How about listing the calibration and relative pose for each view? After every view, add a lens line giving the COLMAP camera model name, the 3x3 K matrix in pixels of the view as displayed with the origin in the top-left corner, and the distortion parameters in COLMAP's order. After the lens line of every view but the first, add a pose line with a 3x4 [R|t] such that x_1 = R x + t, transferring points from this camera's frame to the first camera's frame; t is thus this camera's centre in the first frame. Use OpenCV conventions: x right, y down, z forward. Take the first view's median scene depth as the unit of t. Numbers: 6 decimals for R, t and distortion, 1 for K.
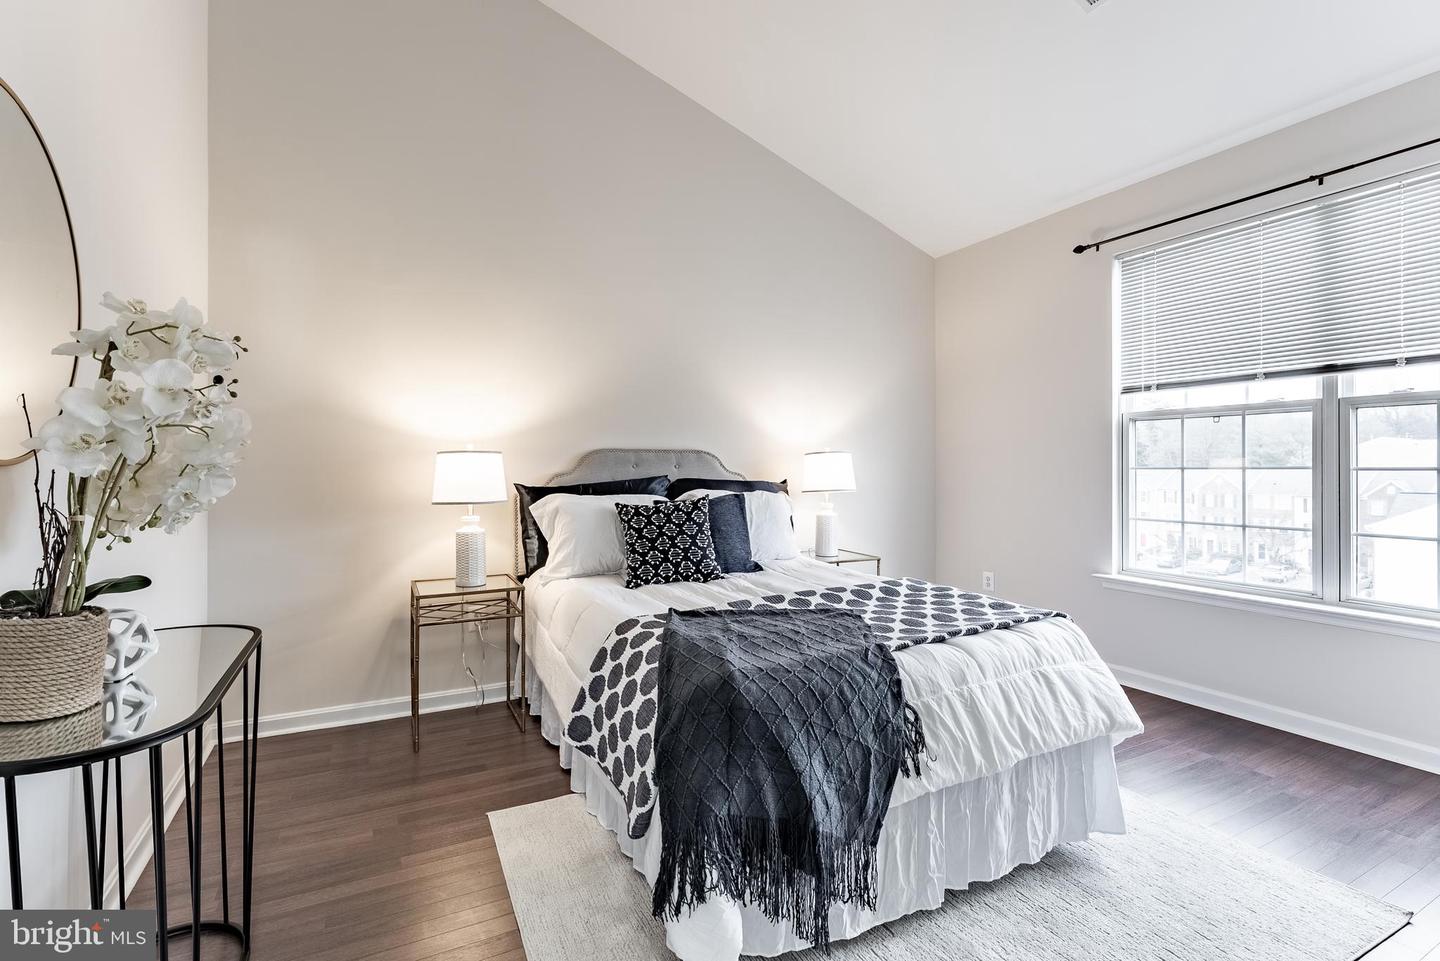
lens RADIAL K [[656.5, 0, 720.9], [0, 656.5, 476.6], [0, 0, 1]] dist [-0.000173, -0.000166]
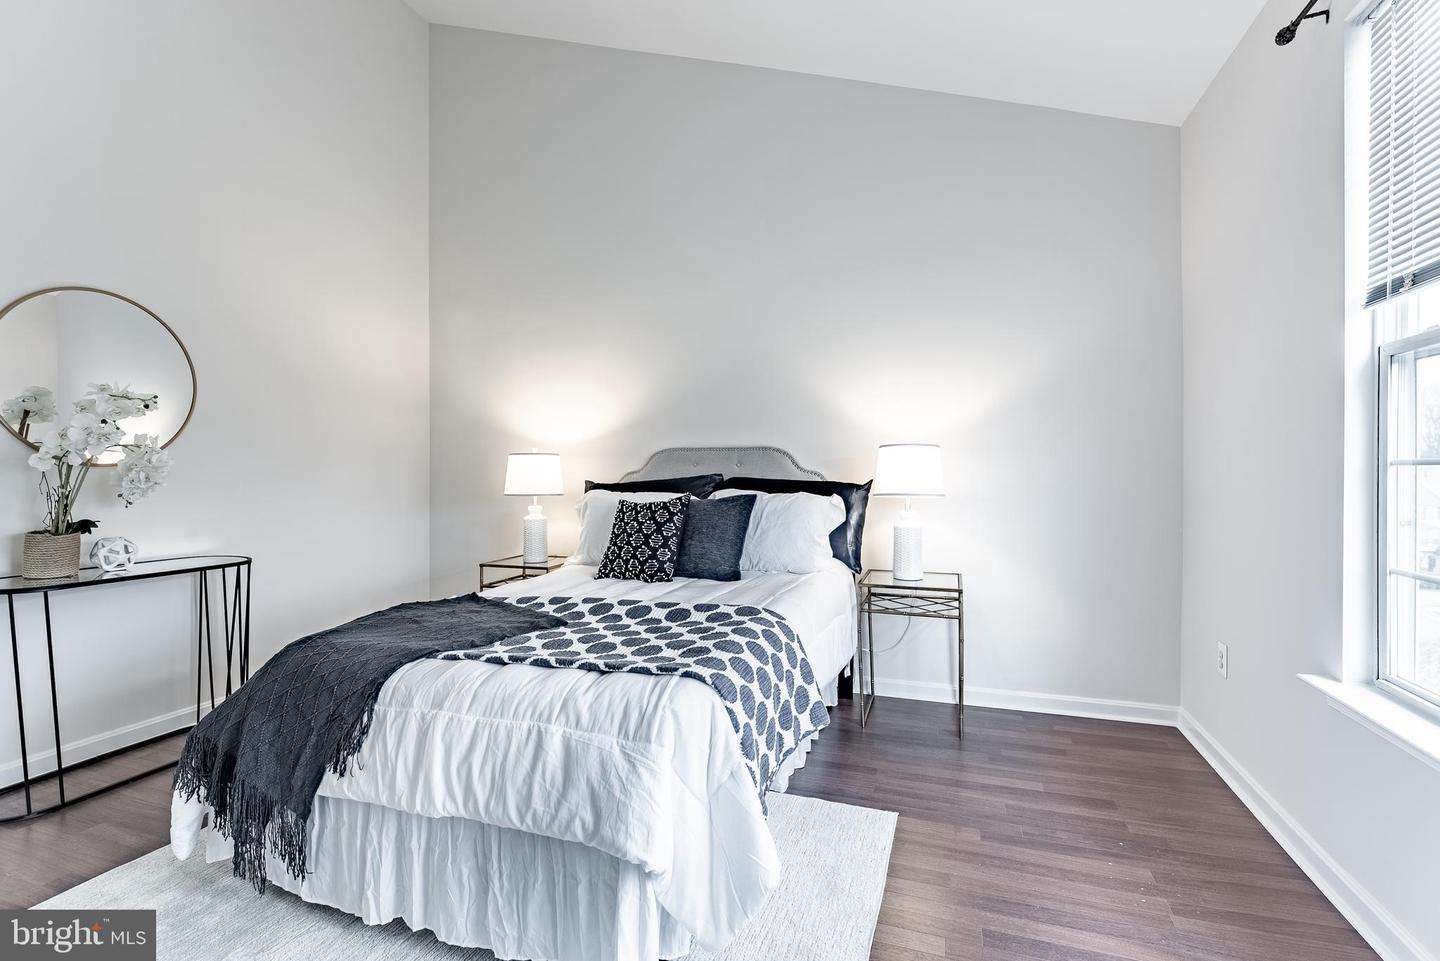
lens RADIAL K [[658.4, 0, 720.0], [0, 658.4, 480.5], [0, 0, 1]] dist [-0.003514, -0.000265]
pose [[0.682933, 0.008598, -0.730431, 0.757835], [-0.002285, 0.999951, 0.009634, -0.002311], [0.730478, -0.004911, 0.682919, 0.395868]]
